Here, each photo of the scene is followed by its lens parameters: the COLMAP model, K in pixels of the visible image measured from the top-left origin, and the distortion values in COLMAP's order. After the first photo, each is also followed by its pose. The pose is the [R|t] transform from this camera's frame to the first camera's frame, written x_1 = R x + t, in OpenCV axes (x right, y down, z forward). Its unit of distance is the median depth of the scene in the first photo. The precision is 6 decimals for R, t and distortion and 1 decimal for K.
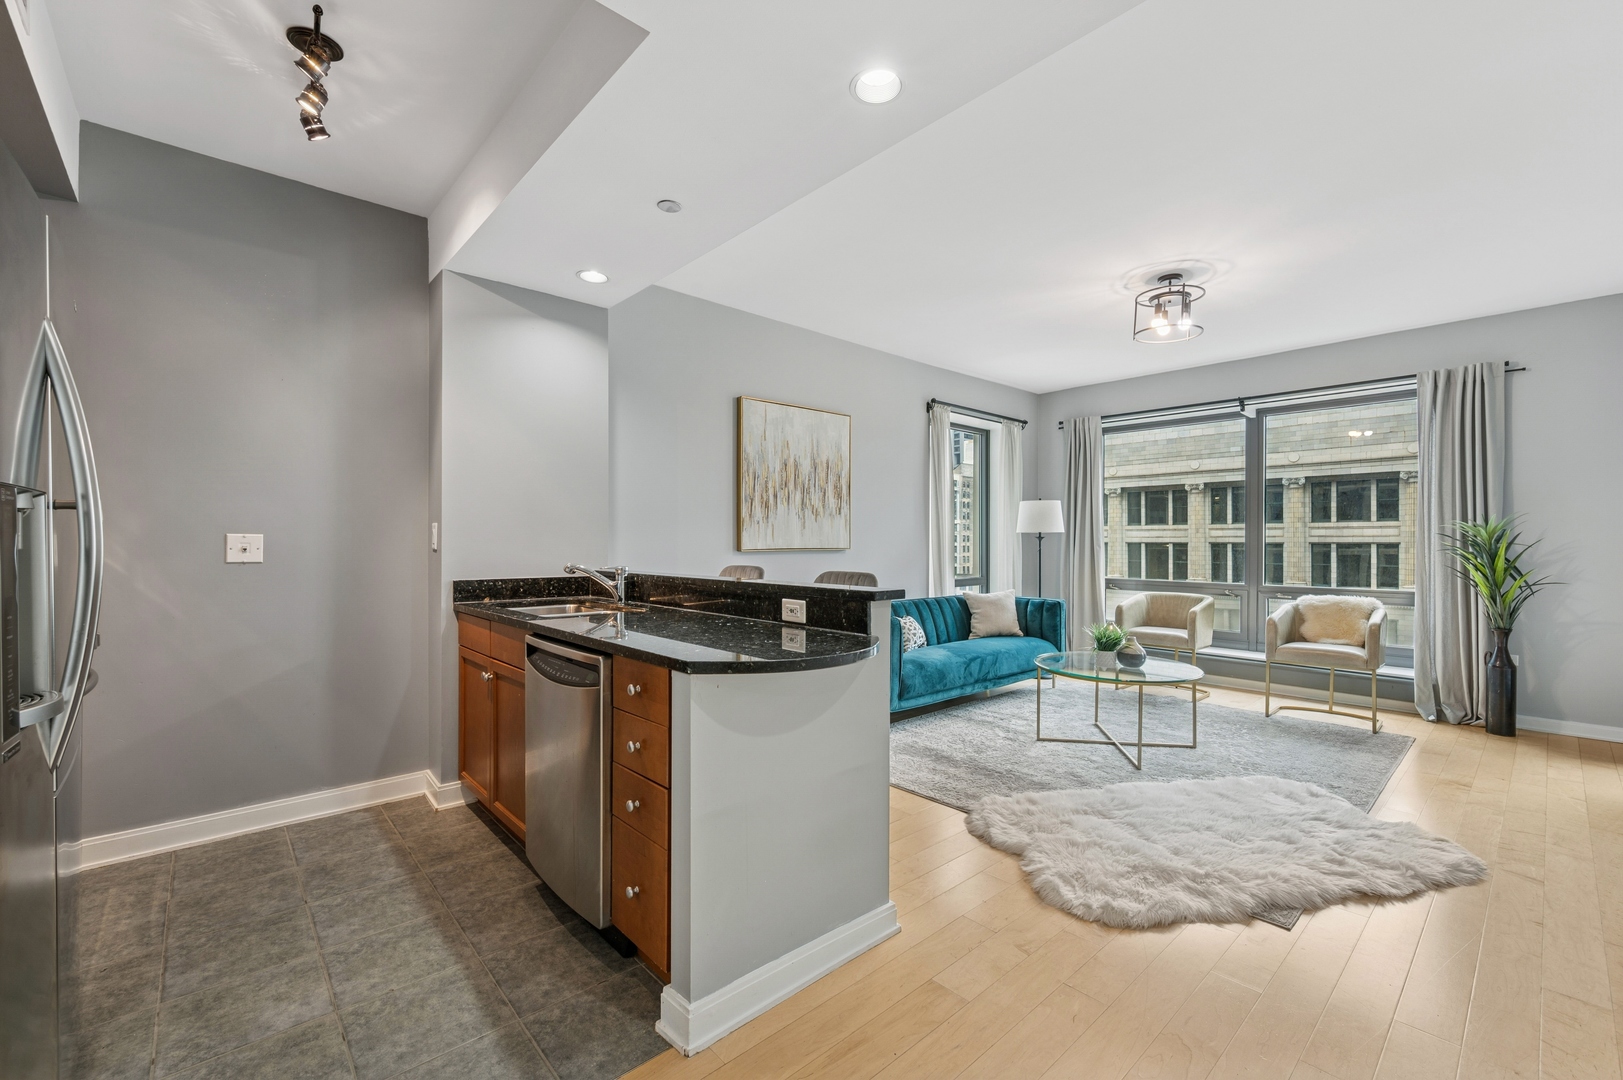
lens RADIAL K [[676.8, 0, 811.4], [0, 676.8, 543.2], [0, 0, 1]] dist [-0.003308, -0.000131]
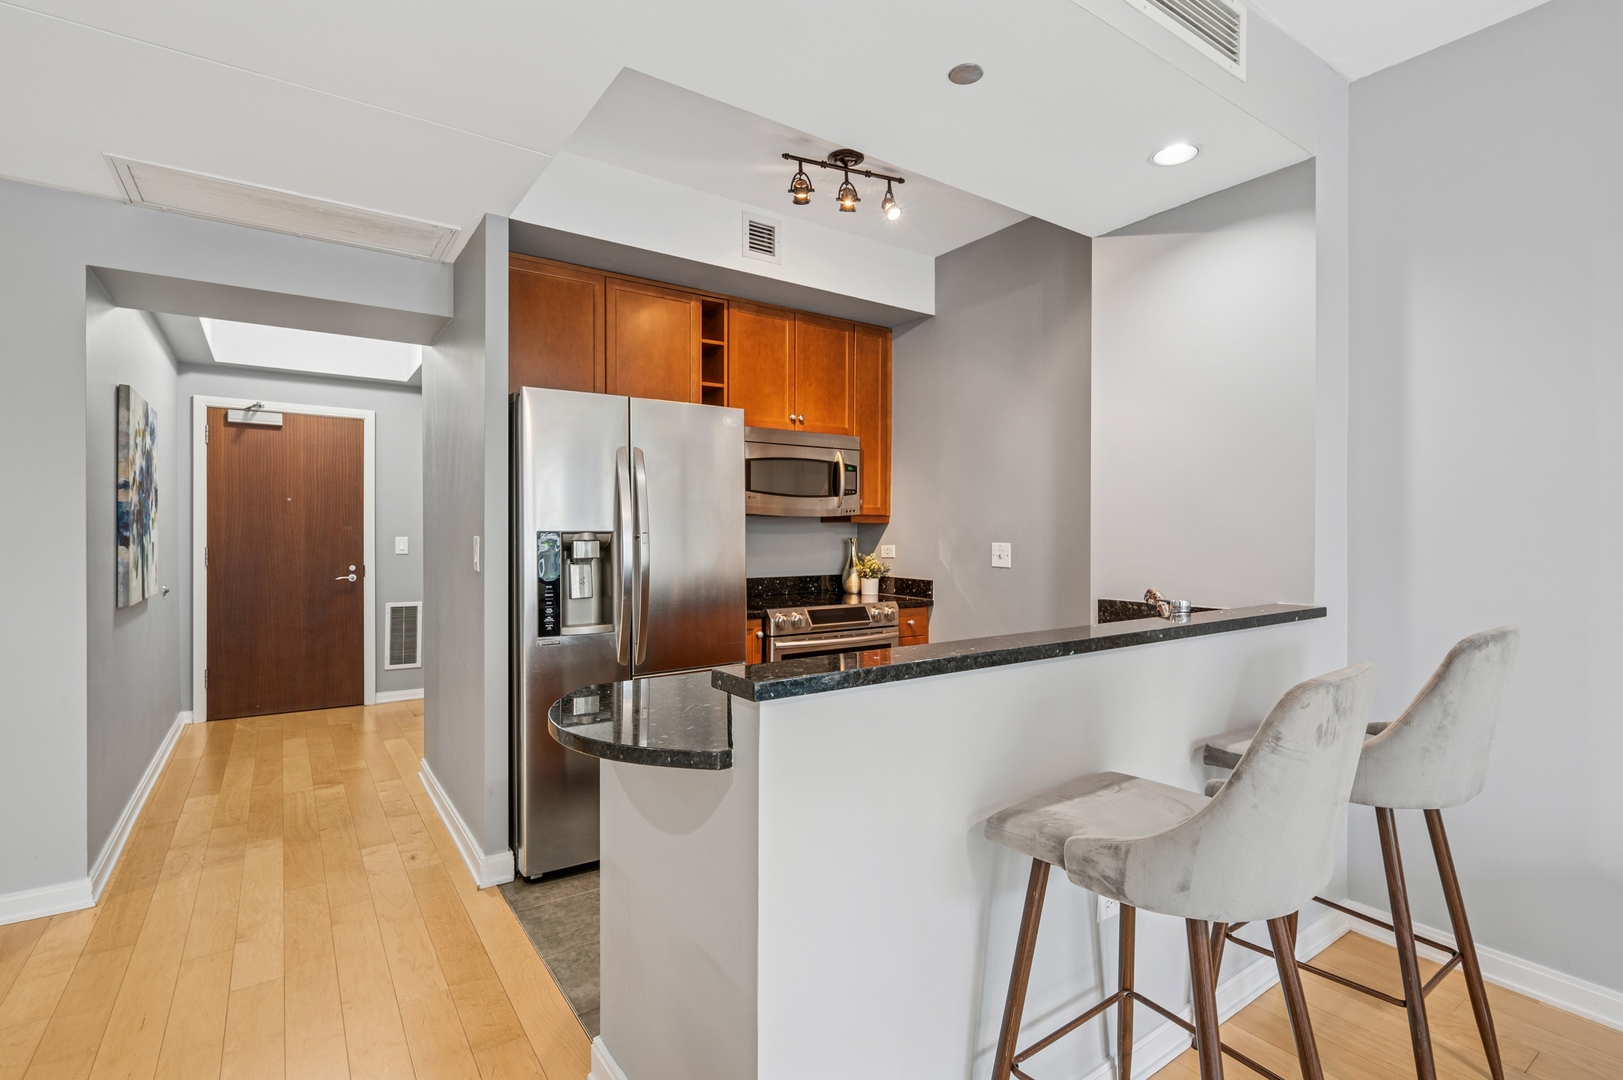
lens RADIAL K [[756.2, 0, 811.5], [0, 756.2, 540.0], [0, 0, 1]] dist [-0.000262, -0.000039]
pose [[-0.127715, 0.008146, -0.991777, 0.283425], [-0.001728, 0.999963, 0.008436, -0.016092], [0.991809, 0.002791, -0.127696, 0.467016]]
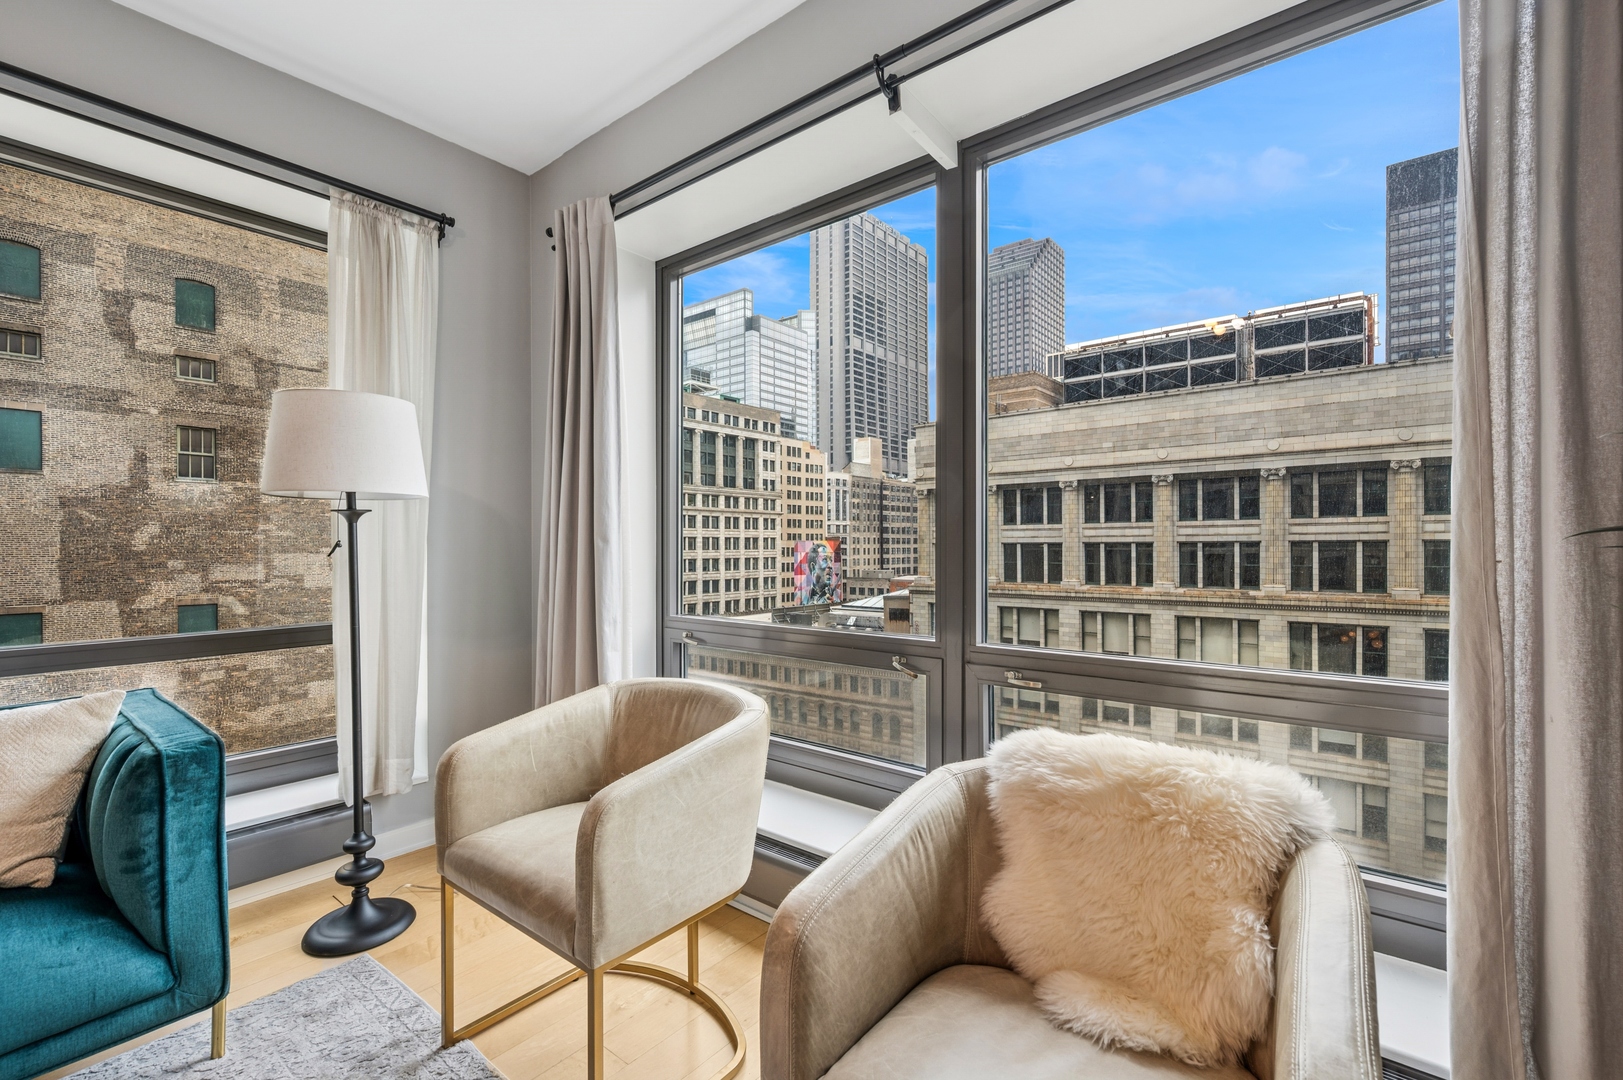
lens RADIAL K [[704.0, 0, 816.0], [0, 704.0, 550.3], [0, 0, 1]] dist [-0.000139, 0.000089]
pose [[0.987715, -0.008103, 0.156056, 0.614767], [0.007219, 0.999955, 0.006230, 0.011608], [-0.156100, -0.005027, 0.987729, 0.758297]]
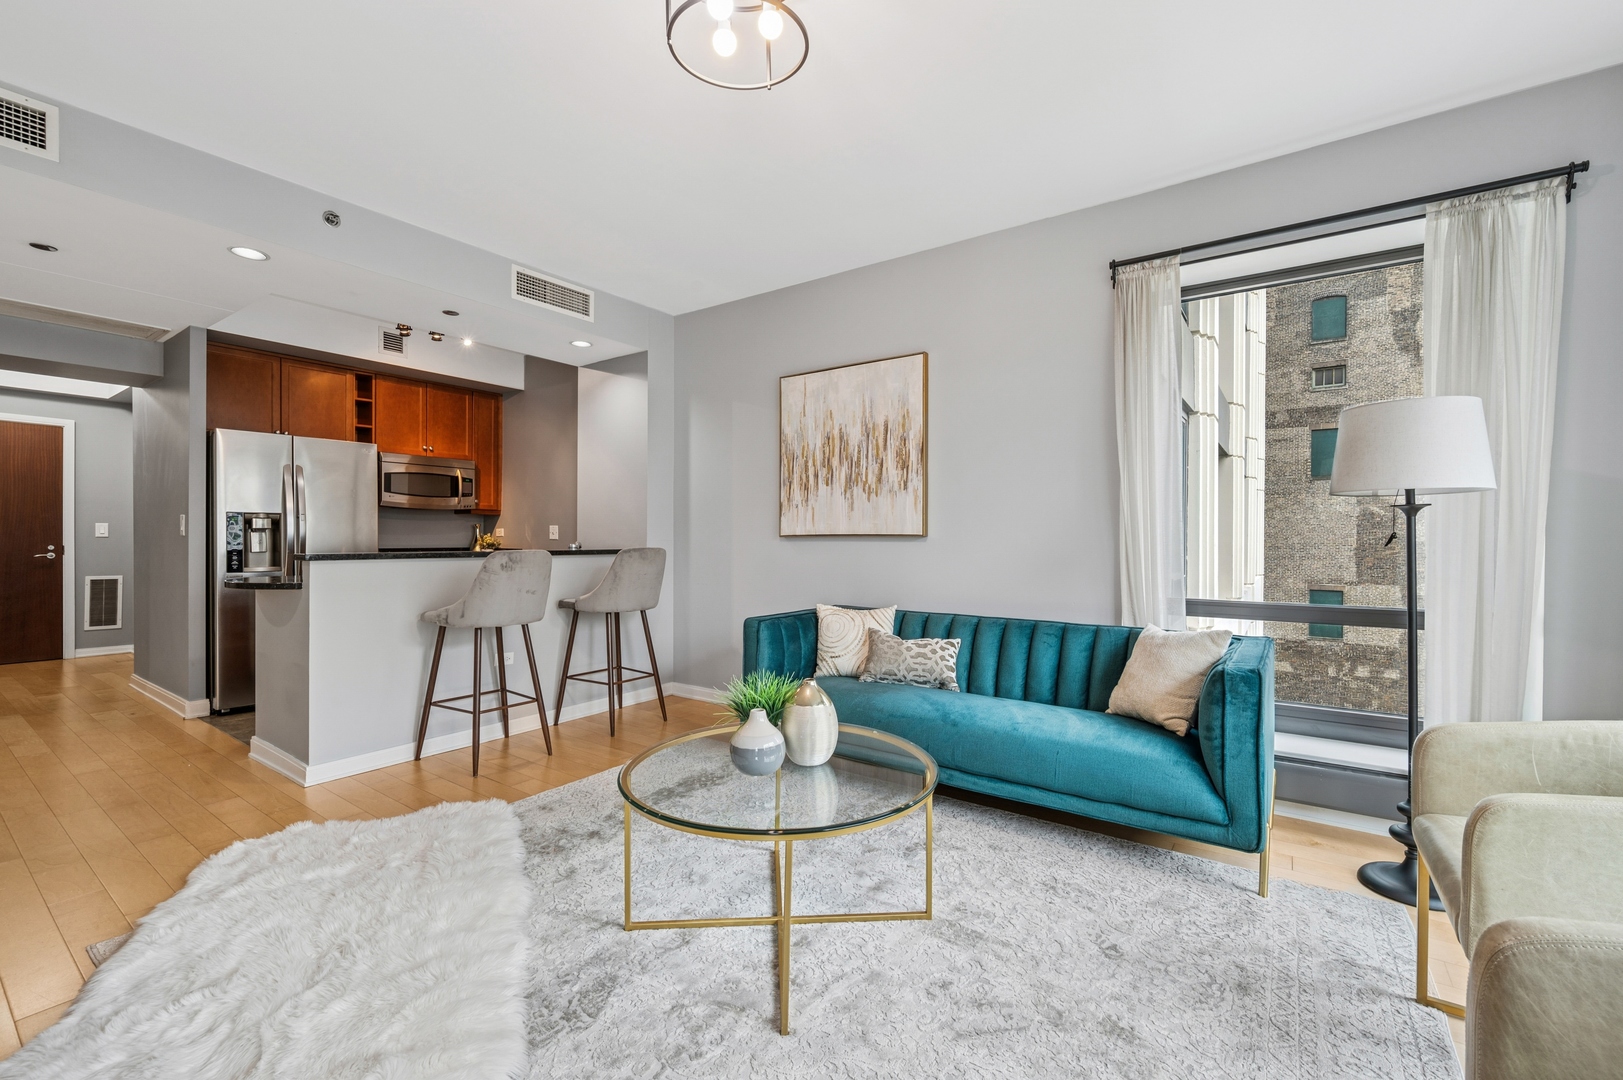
lens RADIAL K [[676.8, 0, 811.4], [0, 676.8, 543.2], [0, 0, 1]] dist [-0.003308, -0.000131]
pose [[0.215027, 0.007622, -0.976578, 0.754302], [-0.005257, 0.999964, 0.006647, 0.012597], [0.976594, 0.003704, 0.215060, 0.736667]]
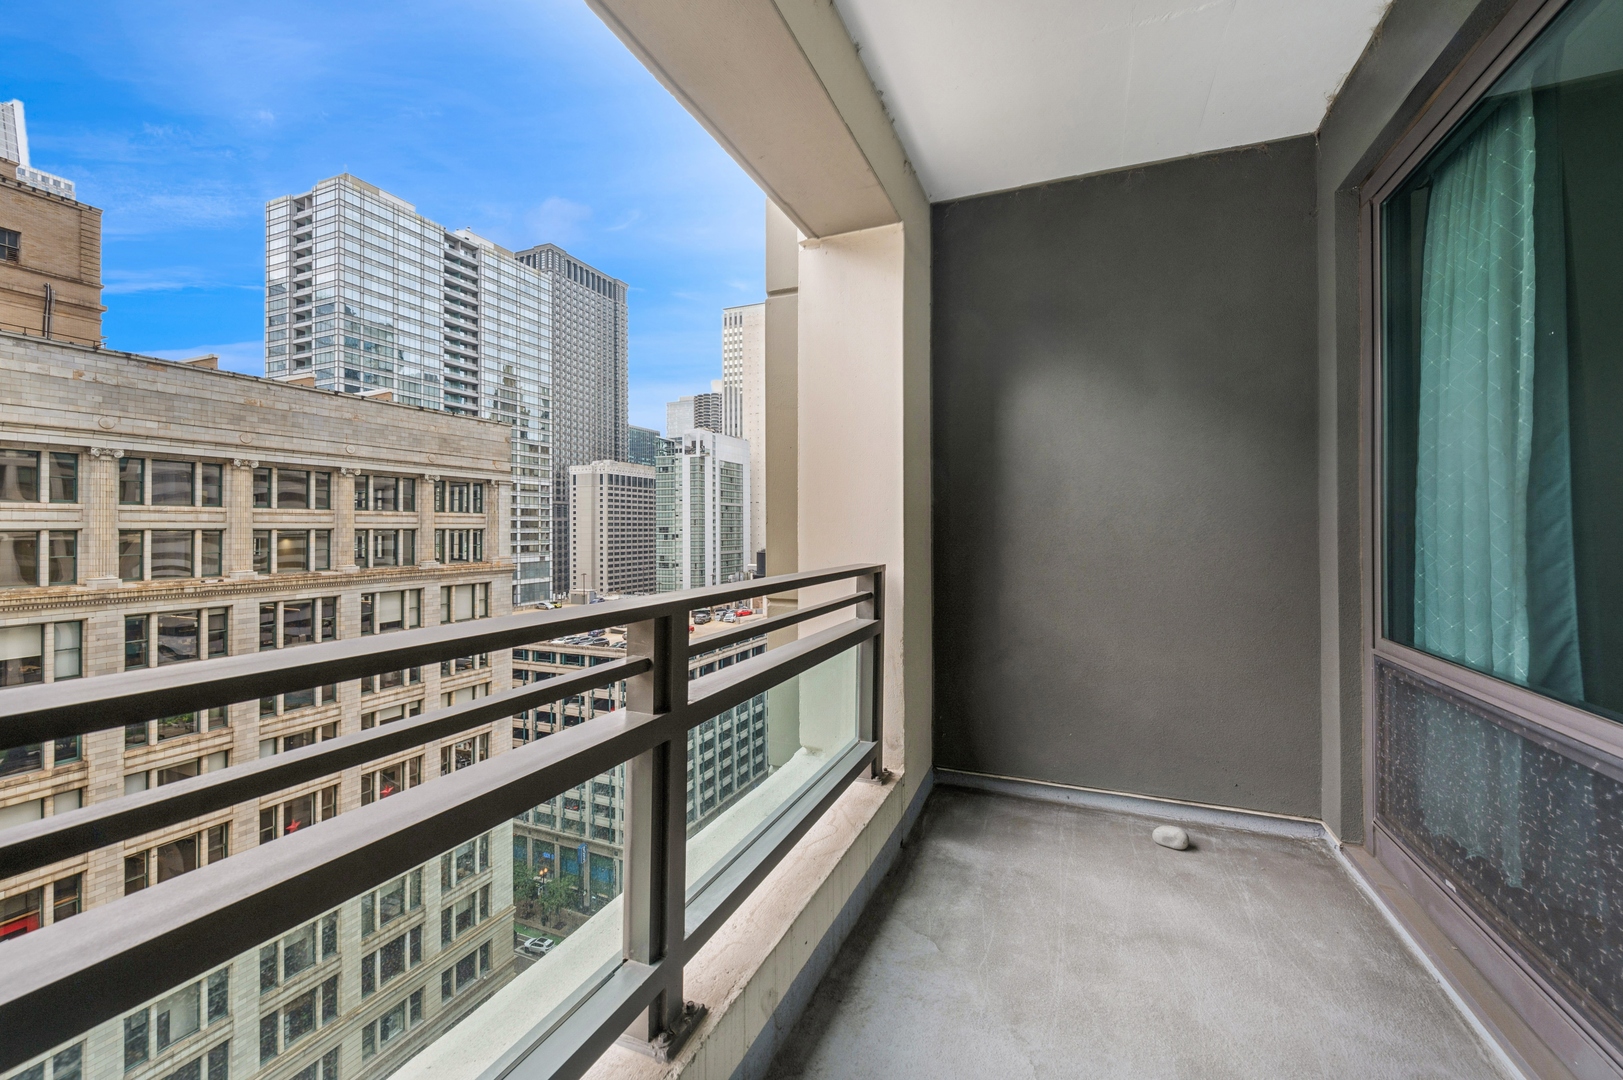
lens RADIAL K [[647.6, 0, 816.7], [0, 647.6, 529.9], [0, 0, 1]] dist [0.000060, -0.000330]
pose [[-0.431005, -0.004086, 0.902340, -4.318850], [0.000923, 0.999987, 0.004968, -0.028786], [-0.902349, 0.002974, -0.430996, 6.513381]]
